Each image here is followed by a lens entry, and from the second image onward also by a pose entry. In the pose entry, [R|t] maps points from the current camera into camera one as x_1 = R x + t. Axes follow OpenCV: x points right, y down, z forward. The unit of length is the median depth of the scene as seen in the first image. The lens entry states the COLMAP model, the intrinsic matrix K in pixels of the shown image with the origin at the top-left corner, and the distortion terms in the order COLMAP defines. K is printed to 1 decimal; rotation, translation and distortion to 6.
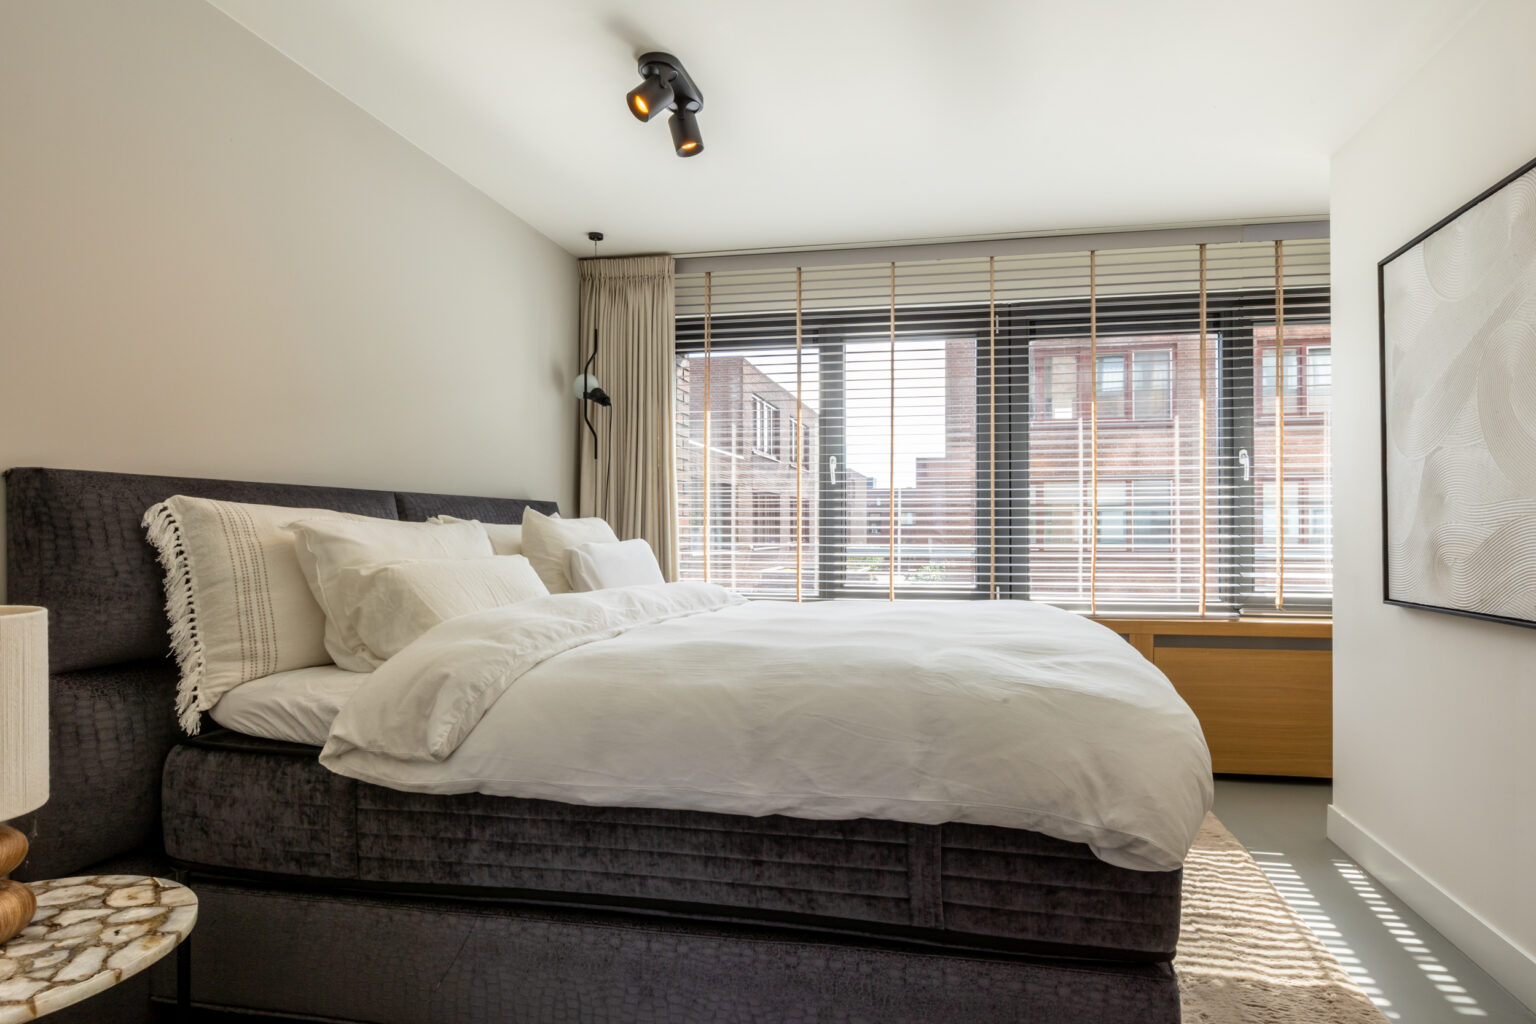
lens RADIAL K [[868.8, 0, 754.9], [0, 868.8, 533.6], [0, 0, 1]] dist [-0.013540, 0.002896]
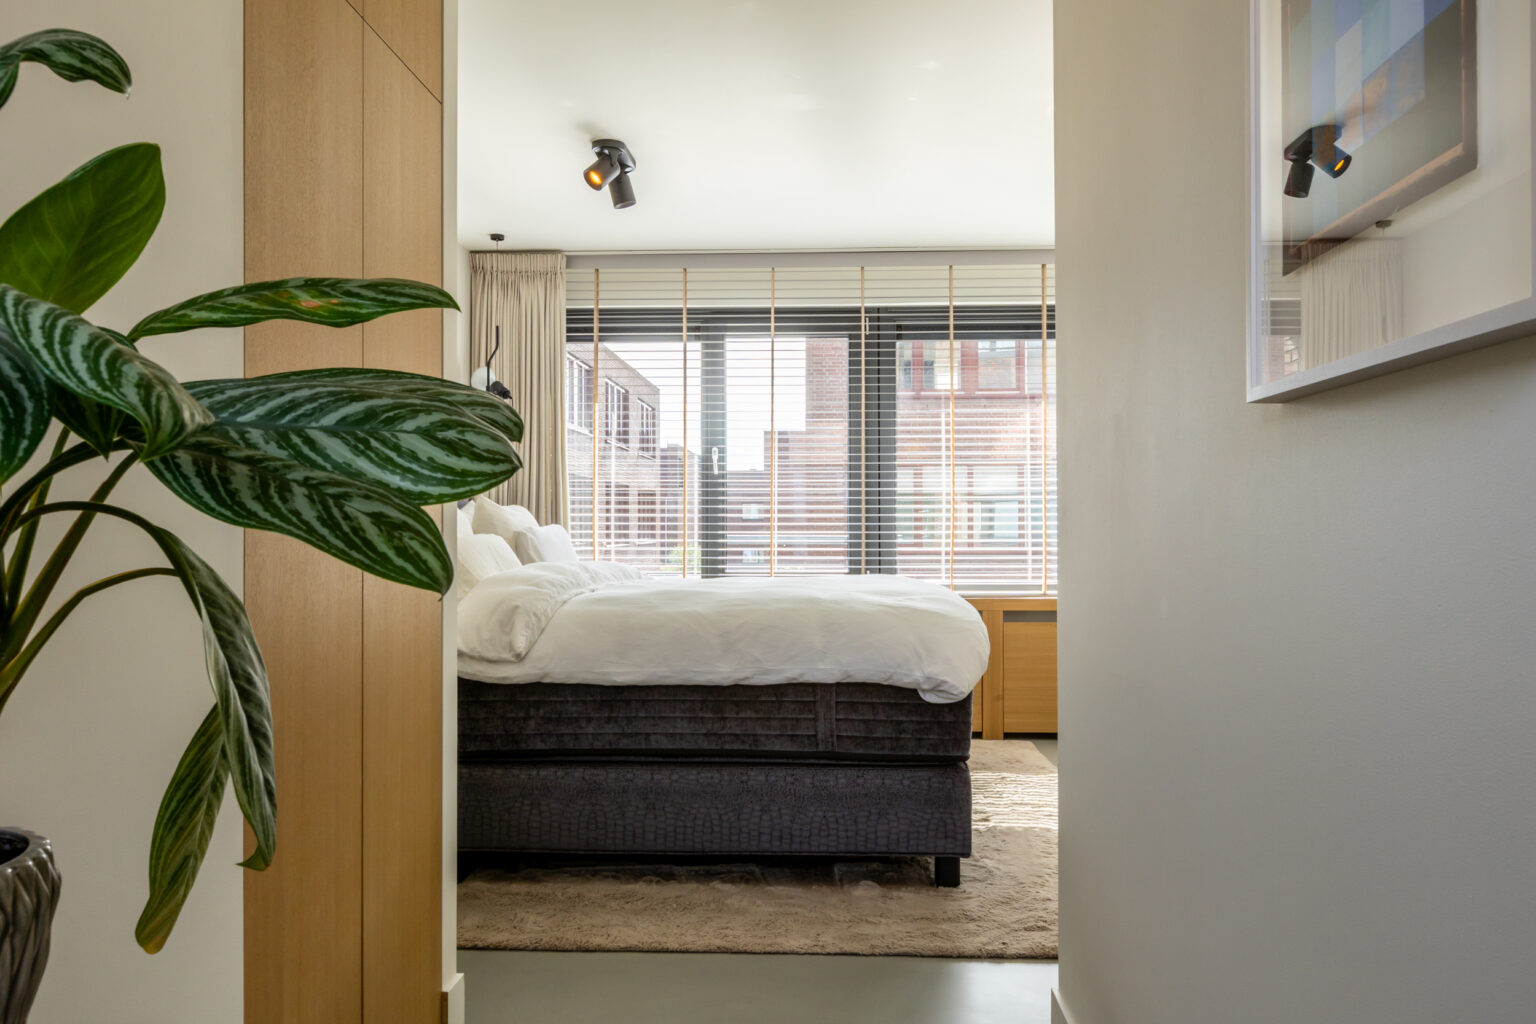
lens RADIAL K [[1169.0, 0, 769.6], [0, 1169.0, 513.7], [0, 0, 1]] dist [-0.006616, -0.000668]
pose [[0.982310, 0.001603, 0.187256, -0.294409], [0.001042, 0.999901, -0.014022, 0.028997], [-0.187260, 0.013969, 0.982211, -1.060553]]
